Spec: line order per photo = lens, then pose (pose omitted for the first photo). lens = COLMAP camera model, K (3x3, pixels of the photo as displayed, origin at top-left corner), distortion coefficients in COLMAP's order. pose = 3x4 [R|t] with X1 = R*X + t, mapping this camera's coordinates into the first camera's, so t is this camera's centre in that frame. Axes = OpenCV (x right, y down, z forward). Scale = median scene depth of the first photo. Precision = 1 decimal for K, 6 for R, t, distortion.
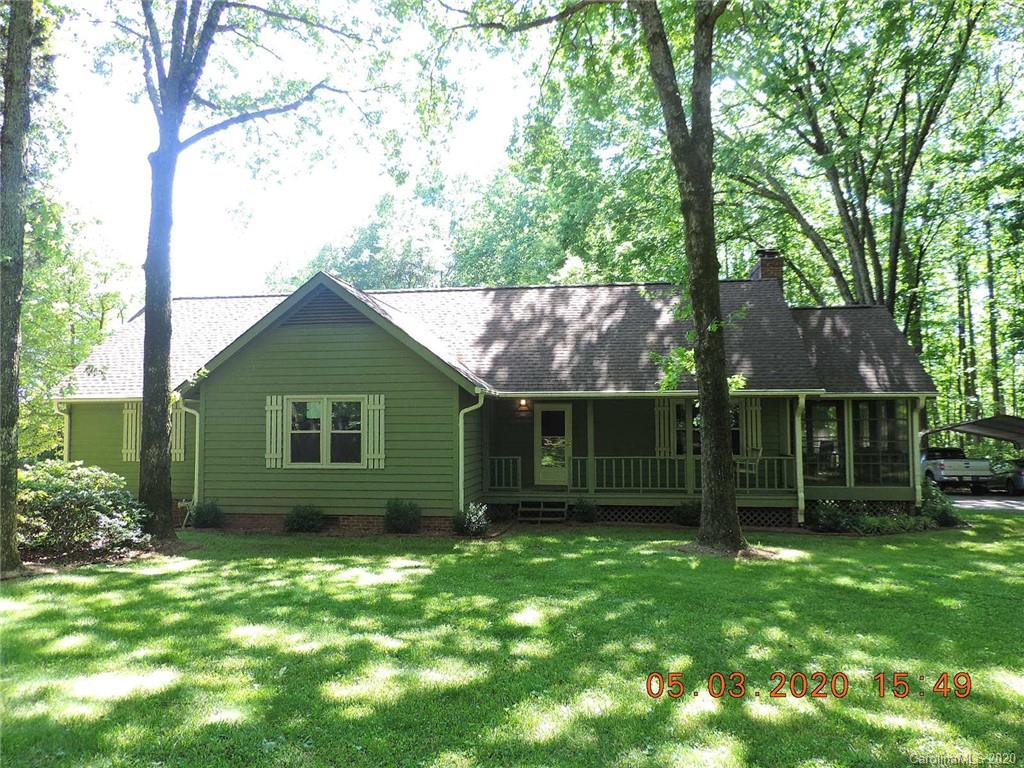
lens RADIAL K [[723.9, 0, 512.0], [0, 723.9, 384.0], [0, 0, 1]] dist [-0.018611, -0.002605]
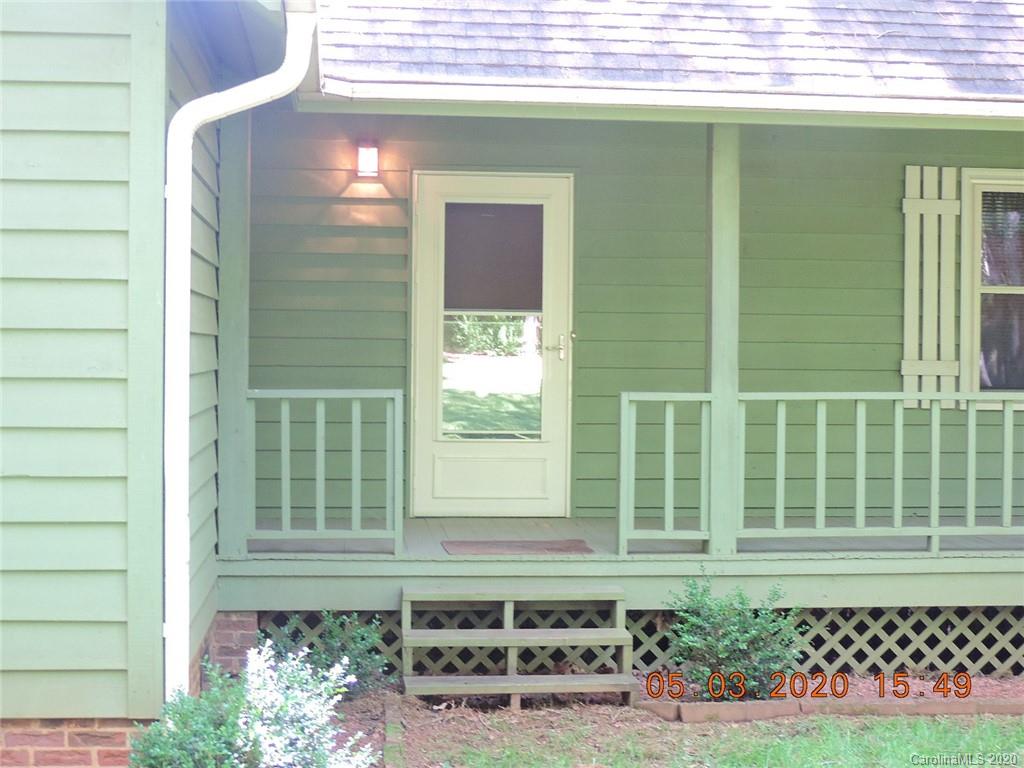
lens RADIAL K [[1653.3, 0, 512.0], [0, 1653.3, 384.0], [0, 0, 1]] dist [-0.009546, -0.019952]
pose [[0.965318, 0.007405, 0.260972, -0.085952], [-0.026614, 0.997181, 0.070148, 0.064176], [-0.259717, -0.074661, 0.962794, 0.530423]]
